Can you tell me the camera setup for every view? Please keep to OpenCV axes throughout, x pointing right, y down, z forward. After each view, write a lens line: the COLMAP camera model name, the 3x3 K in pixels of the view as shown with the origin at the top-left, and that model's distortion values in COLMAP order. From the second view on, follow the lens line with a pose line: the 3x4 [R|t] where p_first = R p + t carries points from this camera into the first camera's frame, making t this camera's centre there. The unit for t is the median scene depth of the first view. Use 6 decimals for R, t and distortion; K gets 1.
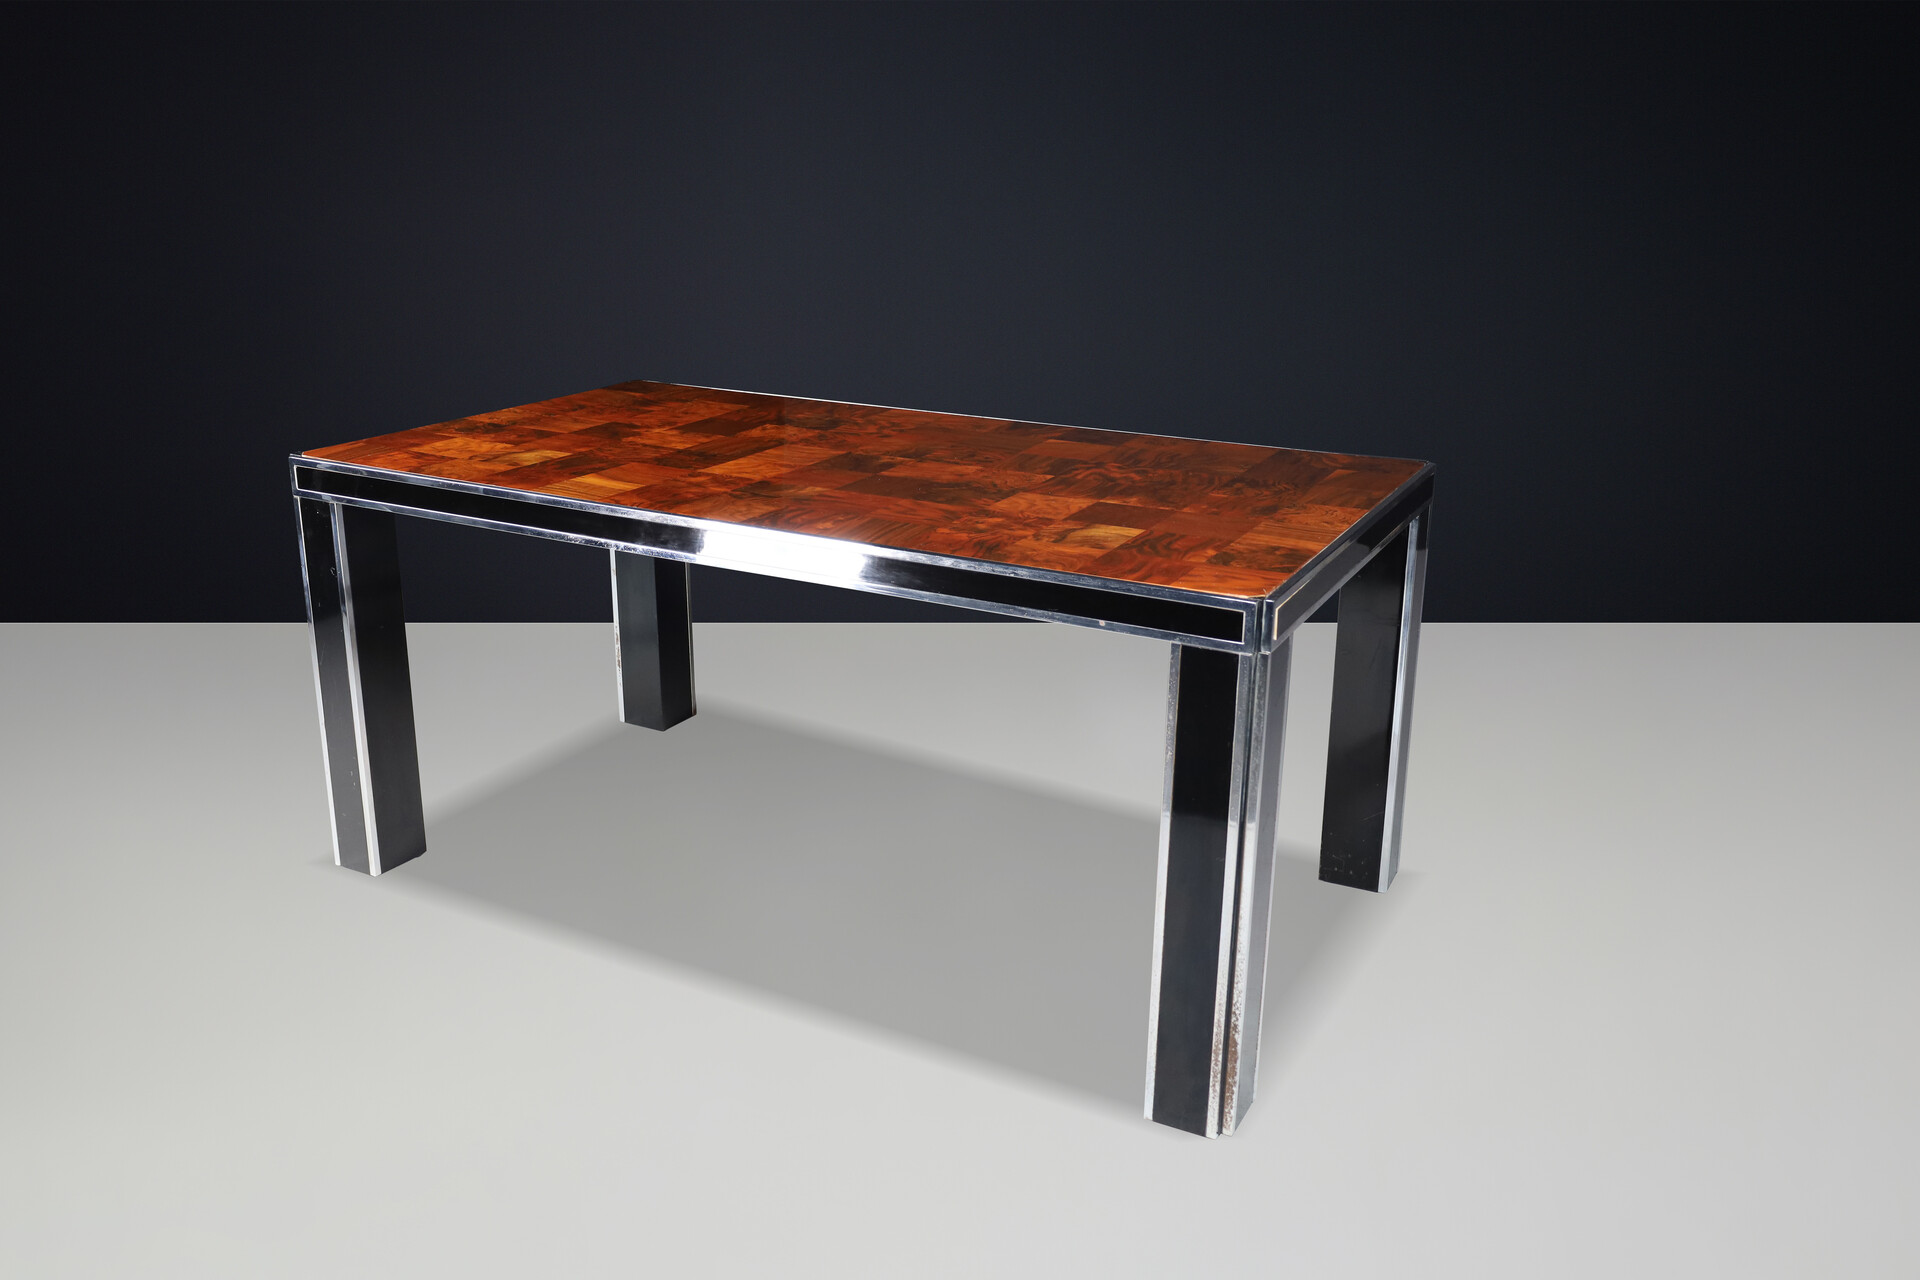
lens RADIAL K [[1586.2, 0, 1004.9], [0, 1586.2, 662.4], [0, 0, 1]] dist [0.033299, -0.002714]
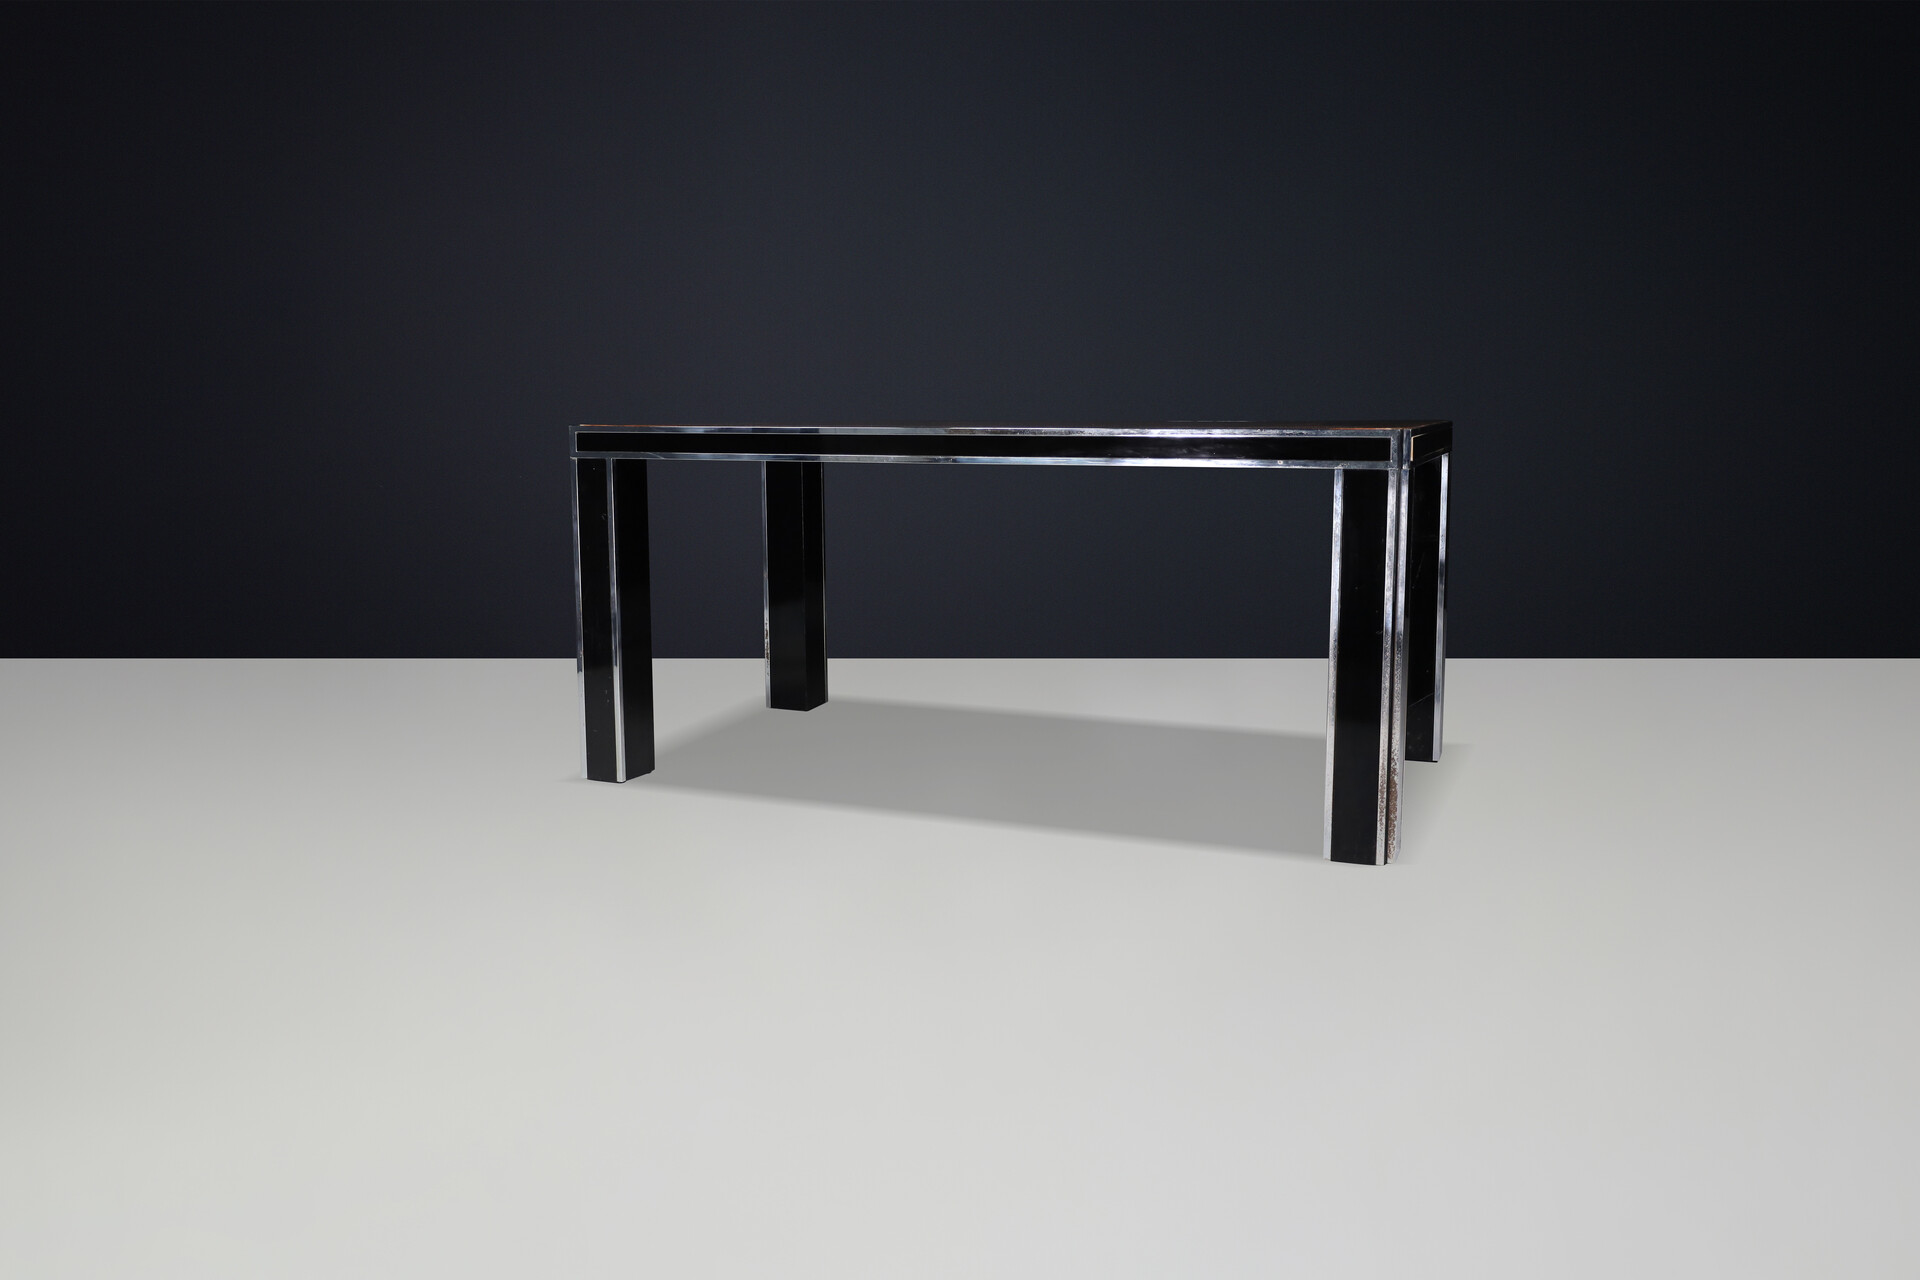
lens RADIAL K [[1586.2, 0, 1001.8], [0, 1586.2, 645.2], [0, 0, 1]] dist [0.033299, -0.002714]
pose [[0.994950, -0.030804, 0.095531, -0.290478], [0.047776, 0.982356, -0.180816, 0.341276], [-0.088275, 0.184466, 0.978866, -0.260434]]
